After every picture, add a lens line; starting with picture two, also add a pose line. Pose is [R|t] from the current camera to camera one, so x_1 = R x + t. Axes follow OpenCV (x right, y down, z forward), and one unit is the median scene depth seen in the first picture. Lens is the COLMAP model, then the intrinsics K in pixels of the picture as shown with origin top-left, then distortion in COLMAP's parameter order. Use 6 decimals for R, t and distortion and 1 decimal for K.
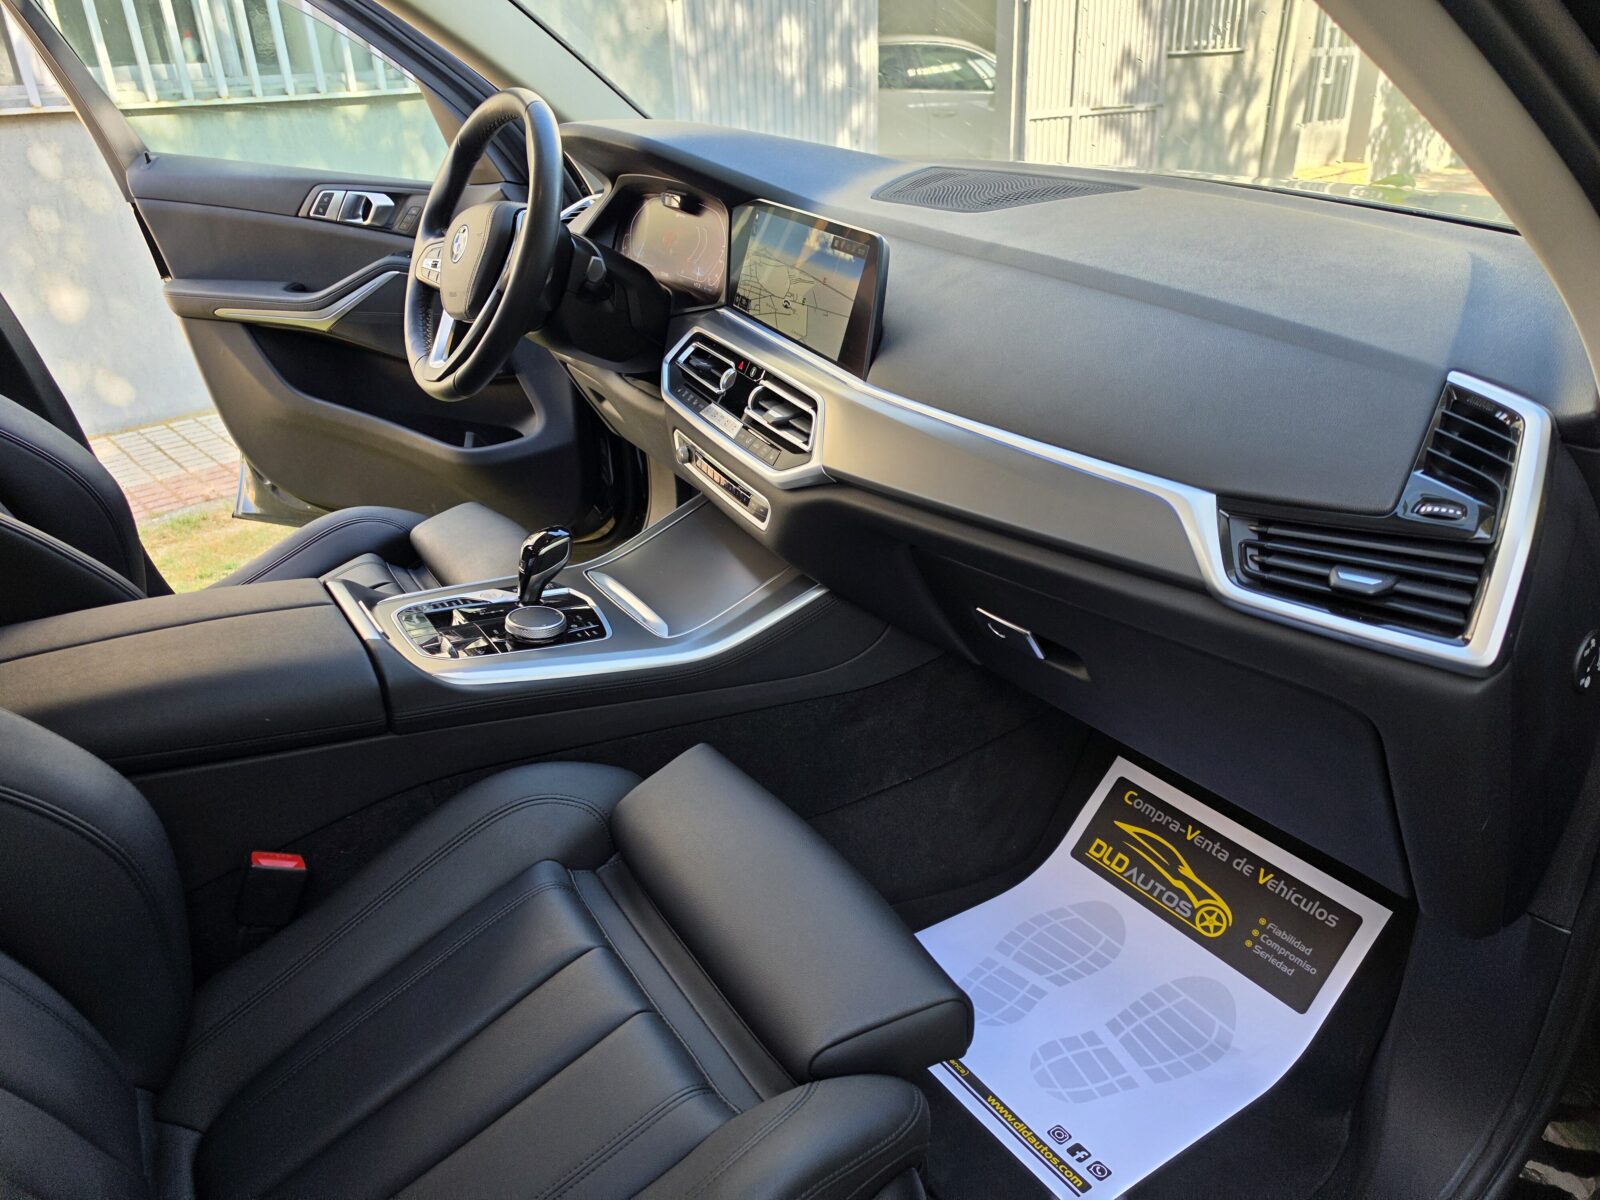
lens RADIAL K [[1090.8, 0, 800.0], [0, 1090.8, 600.0], [0, 0, 1]] dist [-0.021257, -0.001379]
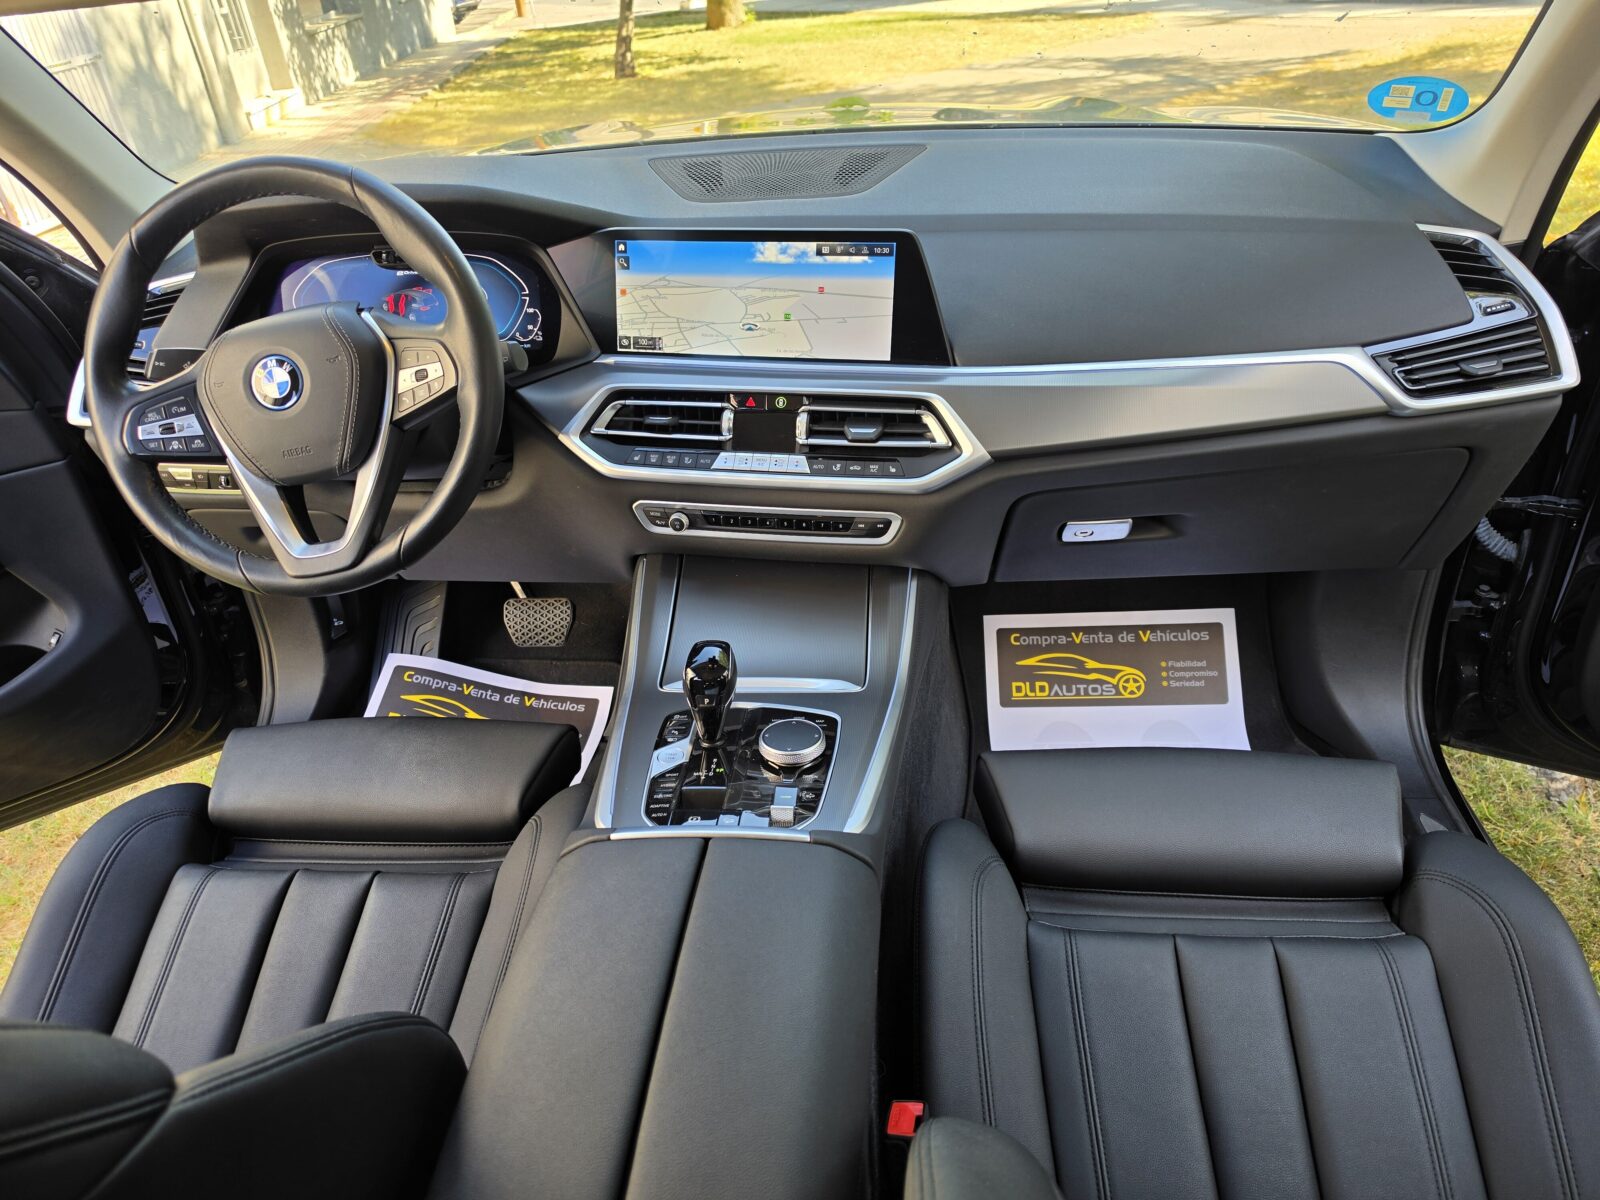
lens RADIAL K [[1082.3, 0, 798.5], [0, 1082.3, 572.8], [0, 0, 1]] dist [-0.003582, -0.001877]
pose [[0.633870, -0.418947, 0.650148, -0.625494], [0.395498, 0.897953, 0.193034, -0.221593], [-0.664673, 0.134774, 0.734878, 0.278401]]
